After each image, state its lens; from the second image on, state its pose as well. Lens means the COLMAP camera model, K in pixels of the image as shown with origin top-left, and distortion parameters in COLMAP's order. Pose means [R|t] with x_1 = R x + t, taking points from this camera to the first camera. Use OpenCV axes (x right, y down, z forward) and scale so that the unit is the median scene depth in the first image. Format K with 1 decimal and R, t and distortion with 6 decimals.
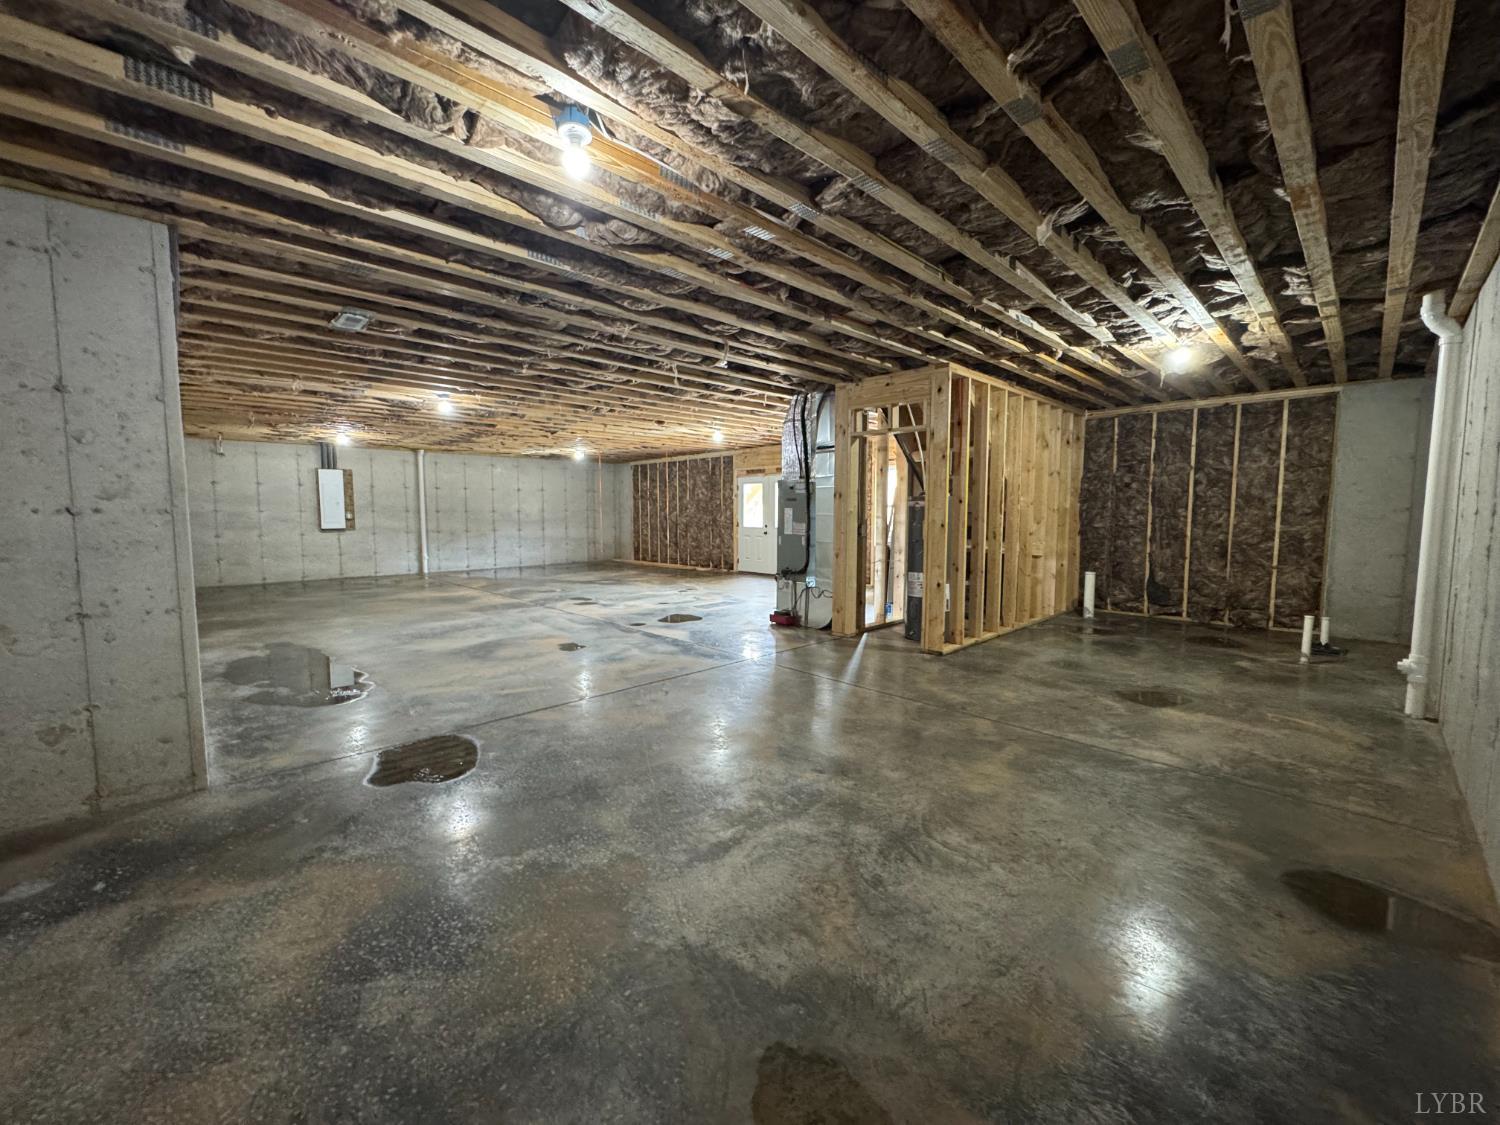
lens RADIAL K [[598.0, 0, 751.0], [0, 598.0, 560.3], [0, 0, 1]] dist [-0.002515, 0.000596]
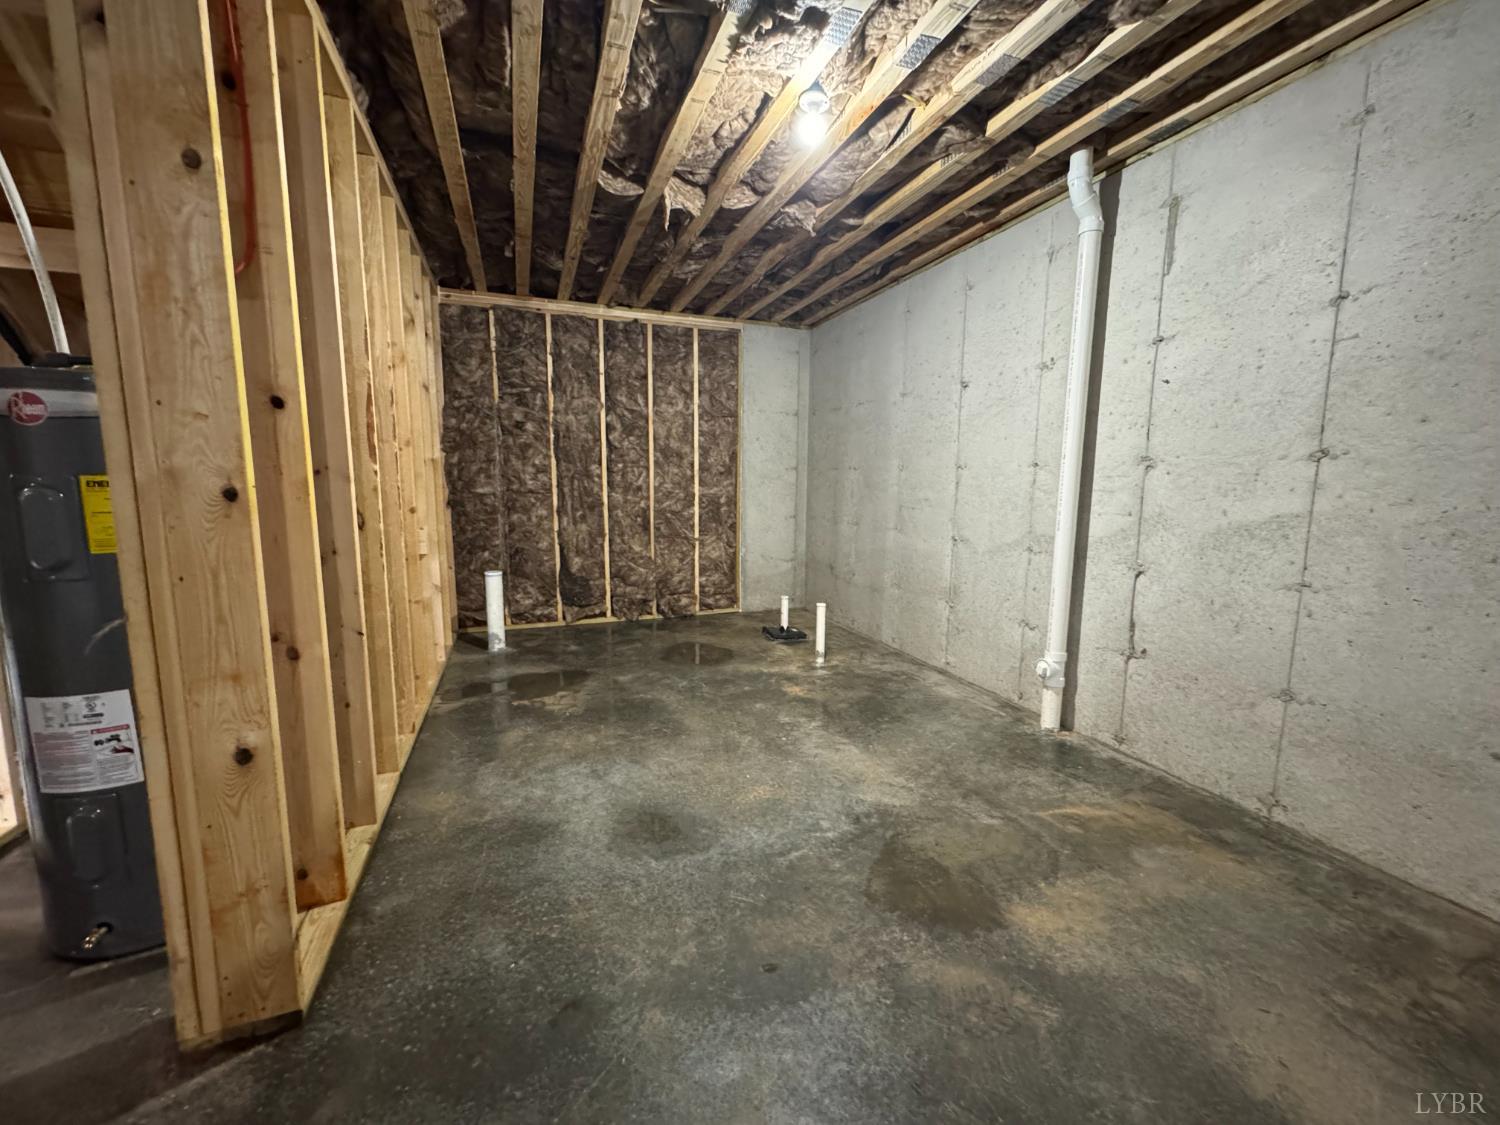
lens RADIAL K [[598.0, 0, 751.0], [0, 598.0, 560.3], [0, 0, 1]] dist [-0.002515, 0.000596]
pose [[0.394146, -0.118856, 0.911330, 0.150146], [0.068909, 0.992633, 0.099657, -0.033712], [-0.916461, 0.023519, 0.399432, 0.574115]]
